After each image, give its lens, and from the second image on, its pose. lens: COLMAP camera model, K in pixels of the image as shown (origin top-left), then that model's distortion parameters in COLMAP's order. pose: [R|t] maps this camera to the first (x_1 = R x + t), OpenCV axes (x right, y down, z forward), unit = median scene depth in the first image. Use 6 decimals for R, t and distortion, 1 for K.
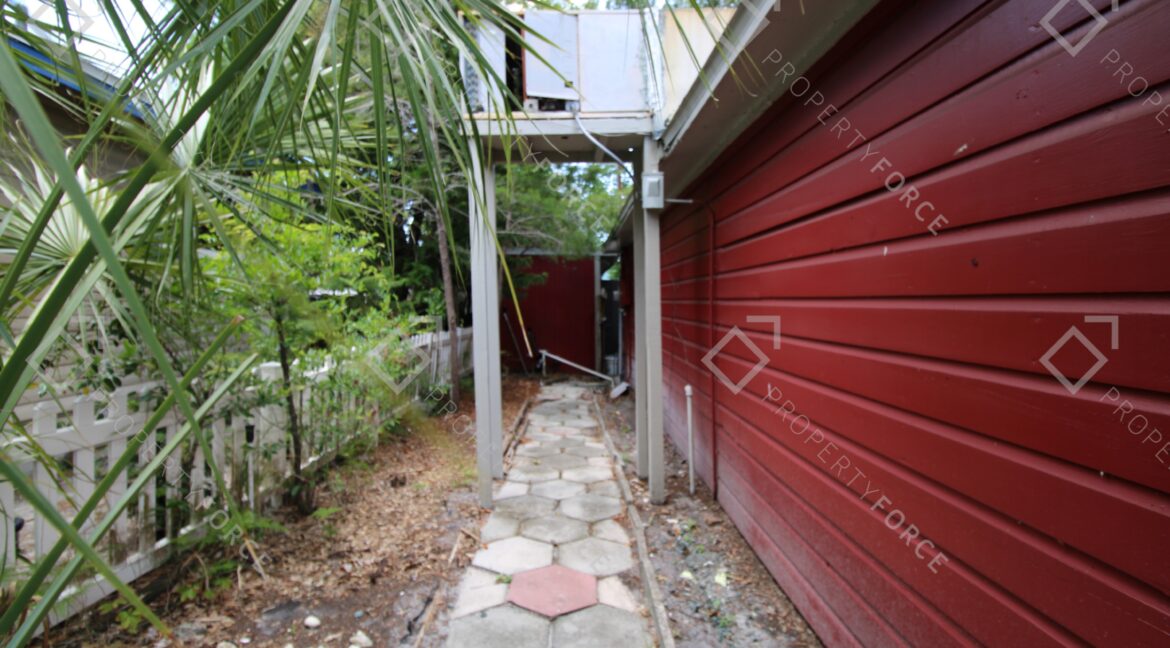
lens RADIAL K [[549.6, 0, 591.2], [0, 549.6, 327.4], [0, 0, 1]] dist [-0.002725, -0.010038]
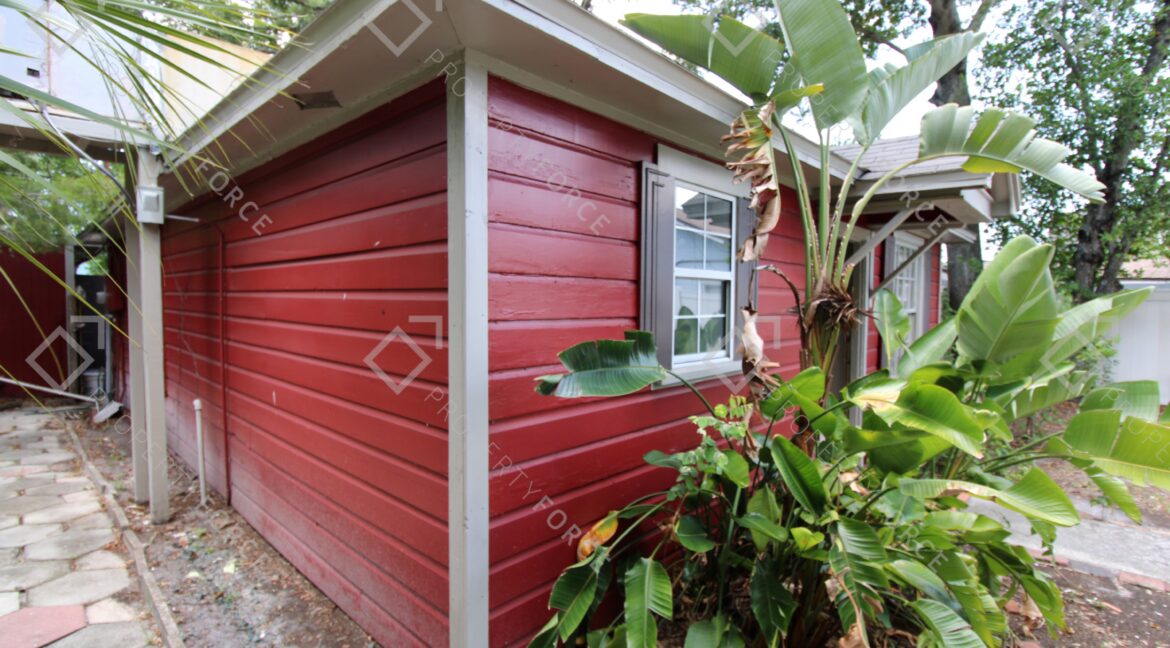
lens RADIAL K [[549.6, 0, 591.2], [0, 549.6, 327.4], [0, 0, 1]] dist [-0.002725, -0.010038]
pose [[0.711532, -0.009560, 0.702588, -0.014745], [0.009564, 0.999947, 0.003920, -0.026266], [-0.702588, 0.003930, 0.711586, -0.248839]]
